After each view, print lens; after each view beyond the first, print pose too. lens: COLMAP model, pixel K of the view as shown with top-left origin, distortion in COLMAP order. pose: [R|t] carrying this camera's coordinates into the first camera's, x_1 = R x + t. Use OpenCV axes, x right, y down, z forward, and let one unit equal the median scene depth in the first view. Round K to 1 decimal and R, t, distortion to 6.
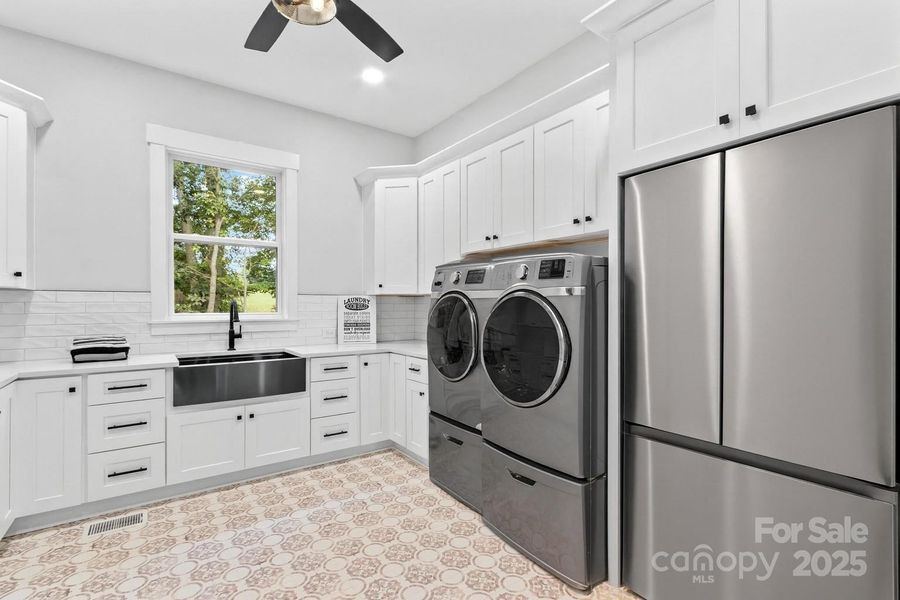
lens RADIAL K [[417.5, 0, 446.4], [0, 417.5, 302.7], [0, 0, 1]] dist [0.006137, 0.000454]
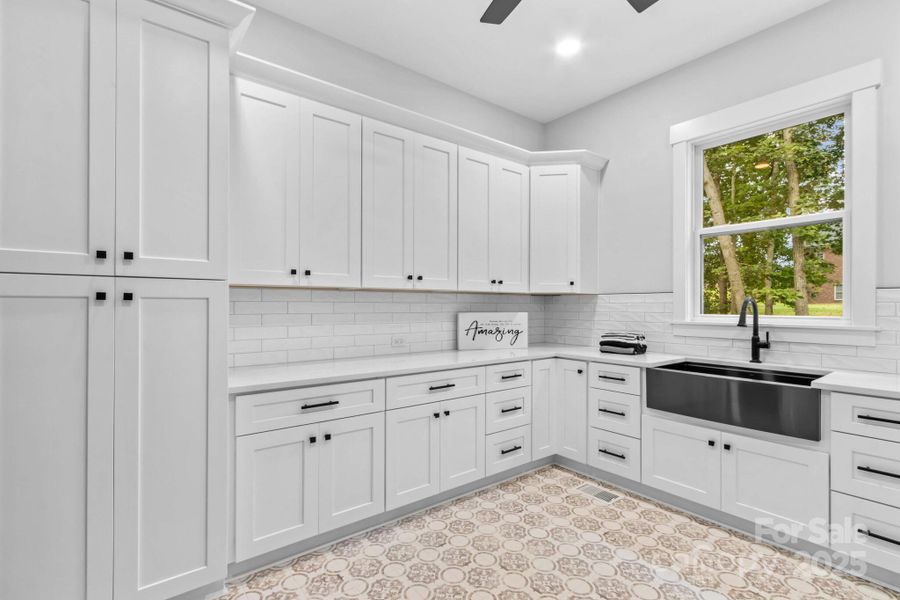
lens RADIAL K [[417.5, 0, 443.1], [0, 417.5, 303.7], [0, 0, 1]] dist [0.006137, 0.000454]
pose [[0.037821, -0.002901, -0.999280, 0.323327], [0.004725, 0.999985, -0.002724, 0.001949], [0.999273, -0.004619, 0.037834, 0.473290]]
